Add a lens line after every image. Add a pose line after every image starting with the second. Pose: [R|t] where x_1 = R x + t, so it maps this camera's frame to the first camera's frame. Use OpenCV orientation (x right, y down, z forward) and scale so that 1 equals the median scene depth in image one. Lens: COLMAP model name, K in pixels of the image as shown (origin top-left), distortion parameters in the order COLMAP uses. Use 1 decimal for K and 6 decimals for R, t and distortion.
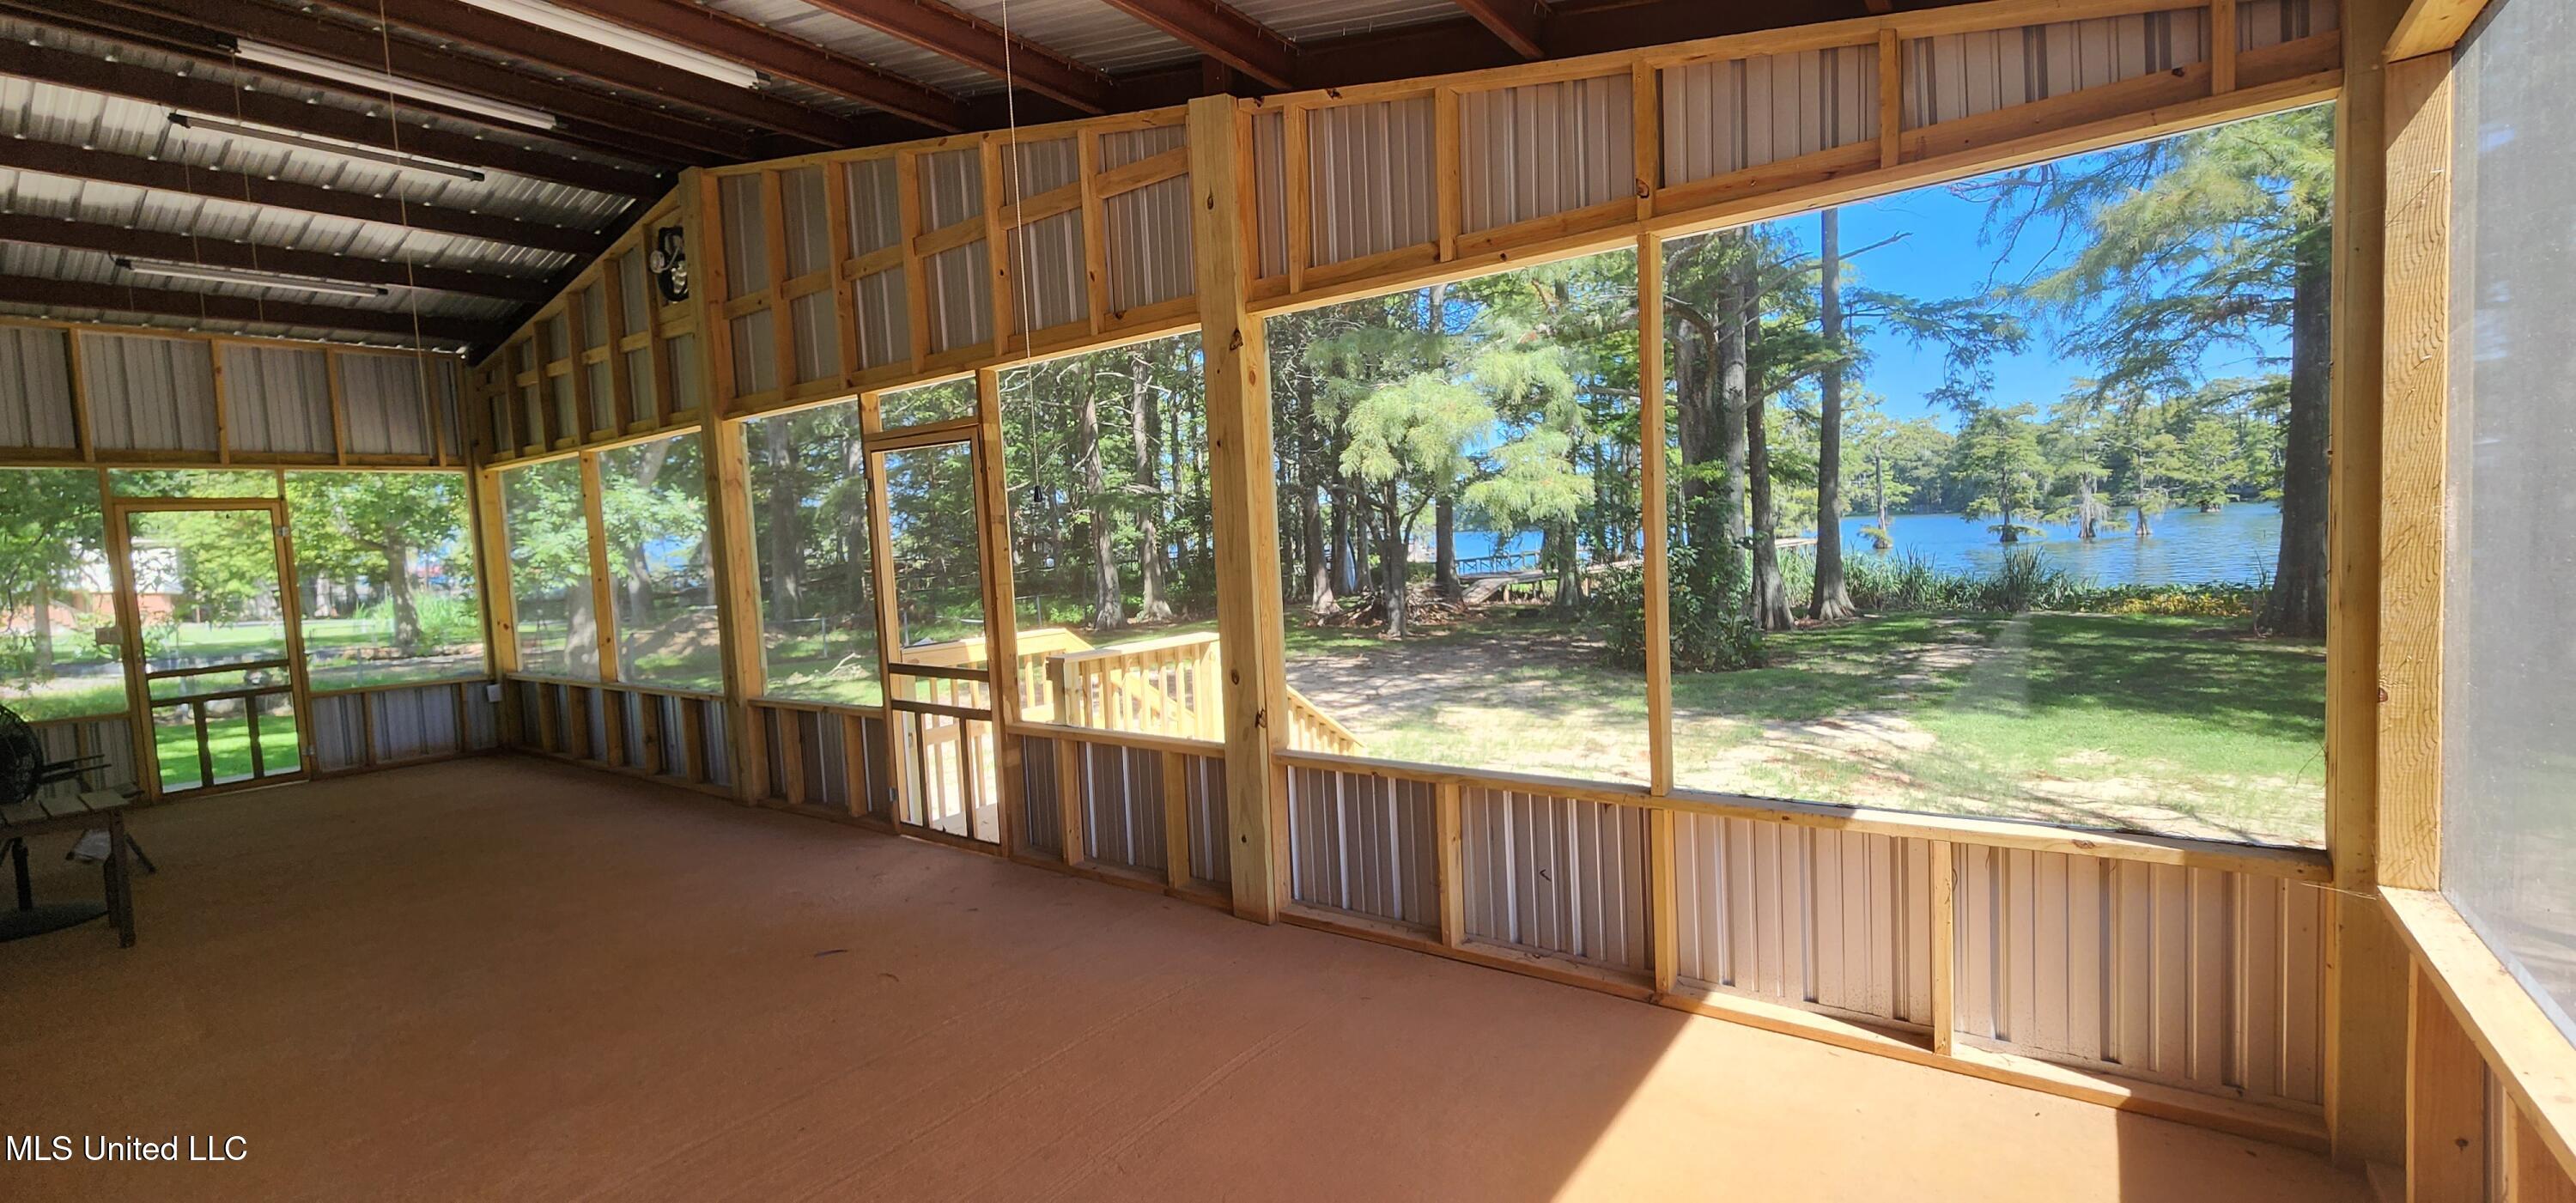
lens RADIAL K [[1068.2, 0, 1302.7], [0, 1068.2, 603.1], [0, 0, 1]] dist [0.001182, -0.000151]
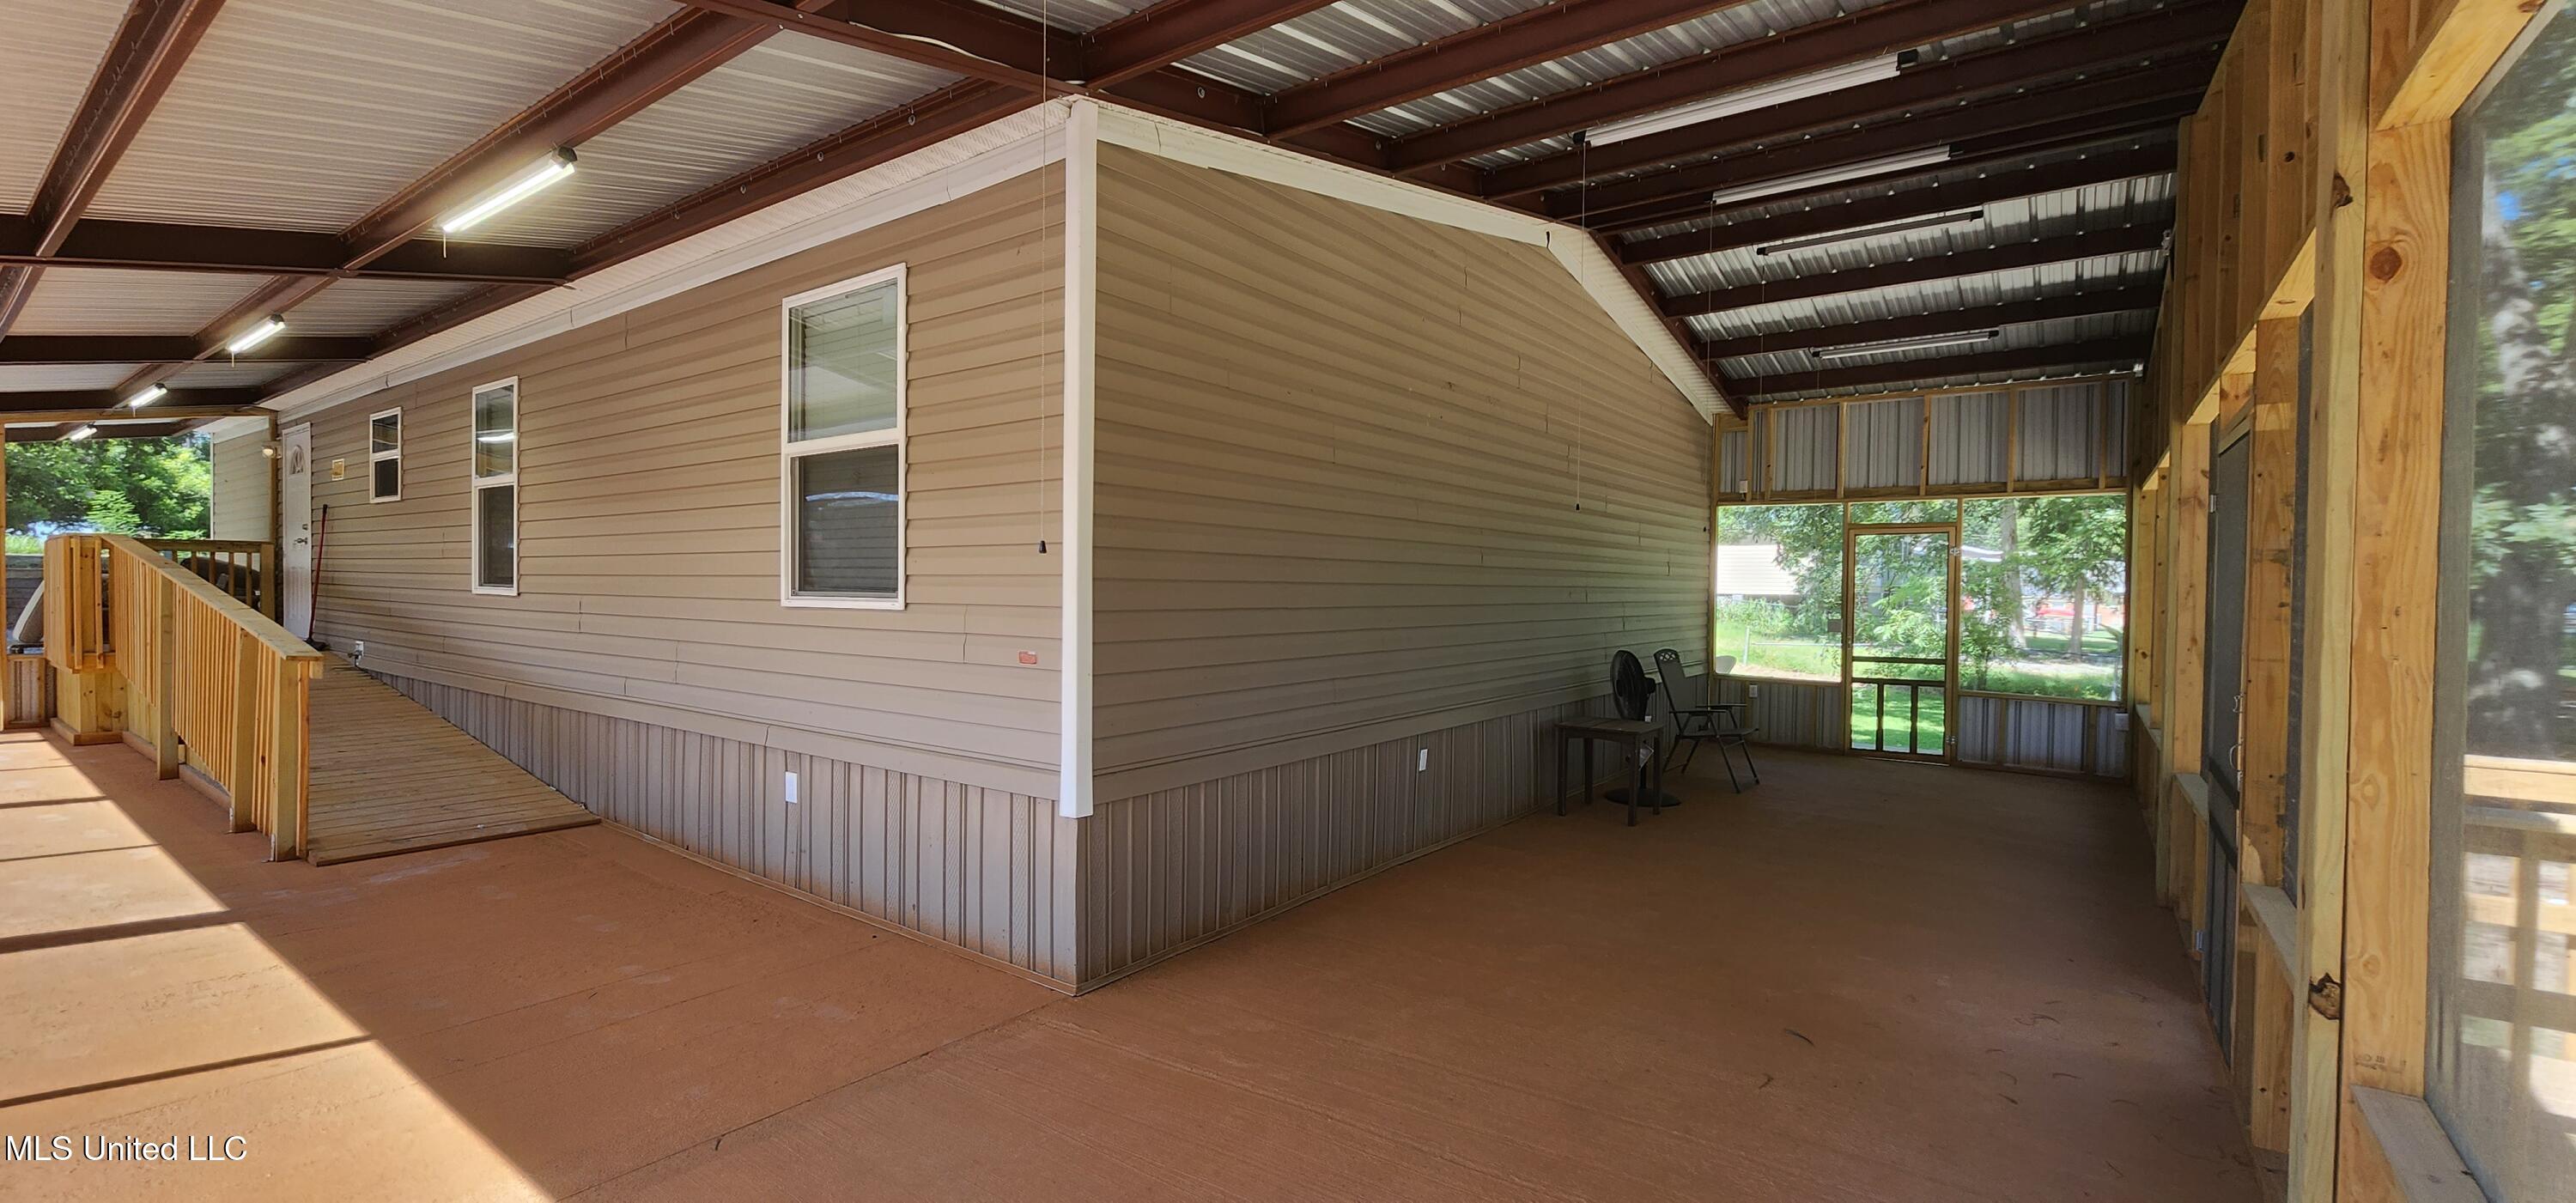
lens RADIAL K [[1068.2, 0, 1302.7], [0, 1068.2, 603.1], [0, 0, 1]] dist [0.001182, -0.000151]
pose [[0.008792, 0.064376, -0.997887, 0.227449], [-0.078313, 0.994905, 0.063494, -0.031030], [0.996890, 0.077589, 0.013788, 0.292182]]
